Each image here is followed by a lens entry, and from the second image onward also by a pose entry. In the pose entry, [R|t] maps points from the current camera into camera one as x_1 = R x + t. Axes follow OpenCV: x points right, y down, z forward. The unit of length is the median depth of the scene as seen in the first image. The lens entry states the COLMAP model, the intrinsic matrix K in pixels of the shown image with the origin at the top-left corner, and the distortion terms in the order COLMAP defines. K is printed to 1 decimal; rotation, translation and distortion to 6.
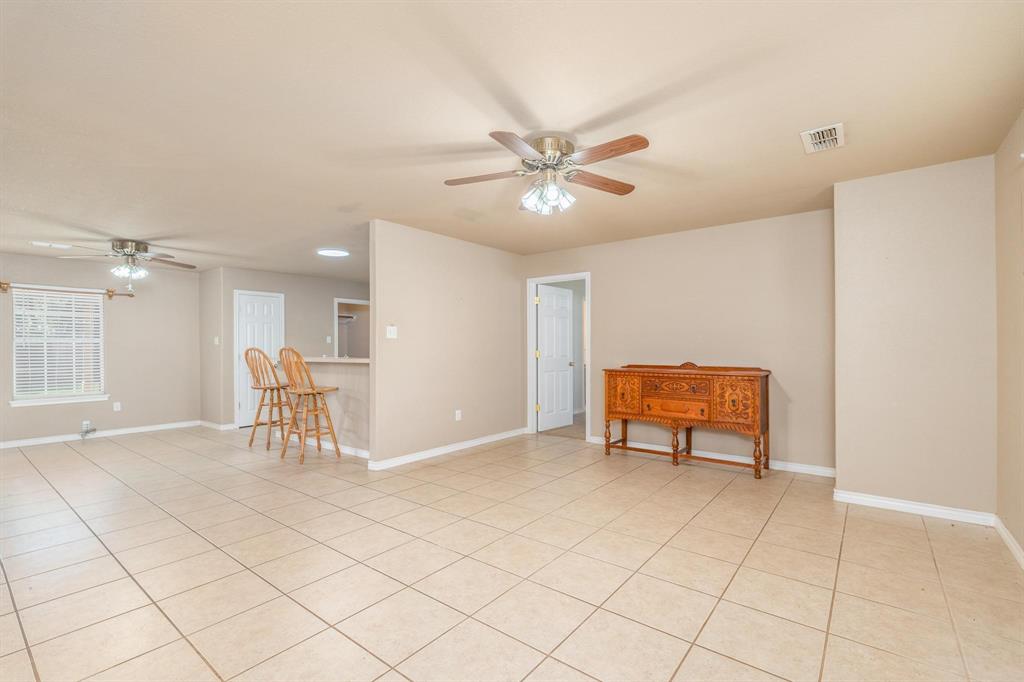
lens RADIAL K [[458.7, 0, 517.6], [0, 458.7, 342.8], [0, 0, 1]] dist [0.002590, -0.000087]
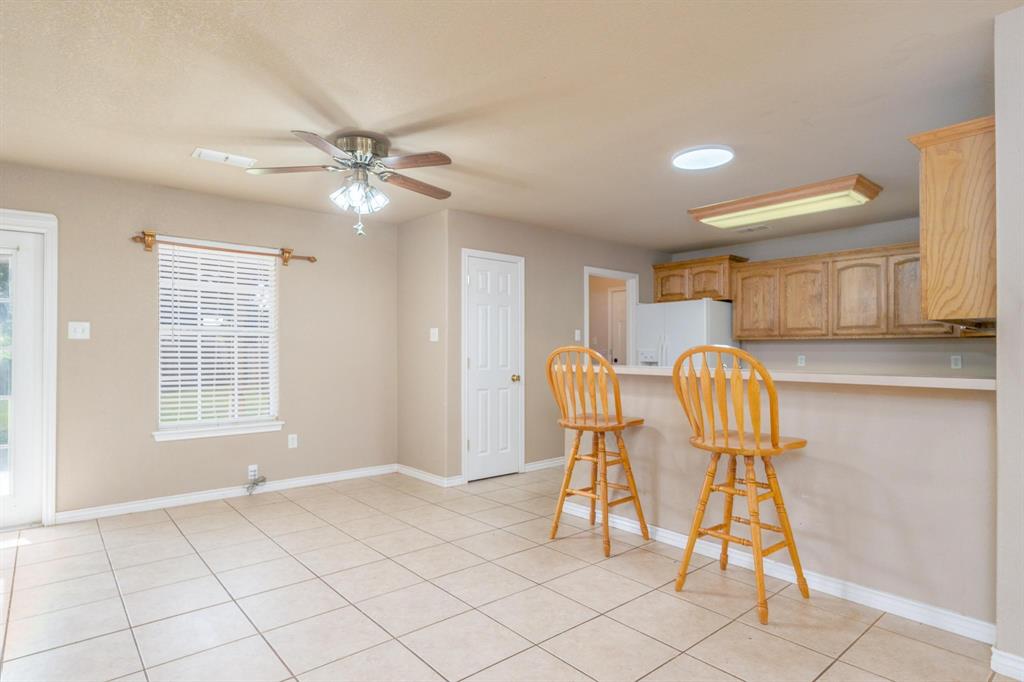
lens RADIAL K [[534.2, 0, 504.5], [0, 534.2, 344.7], [0, 0, 1]] dist [-0.010809, 0.002506]
pose [[0.981737, 0.009744, -0.189993, -0.576332], [-0.009579, 0.999953, 0.001789, 0.008480], [0.190002, 0.000064, 0.981784, 0.447182]]
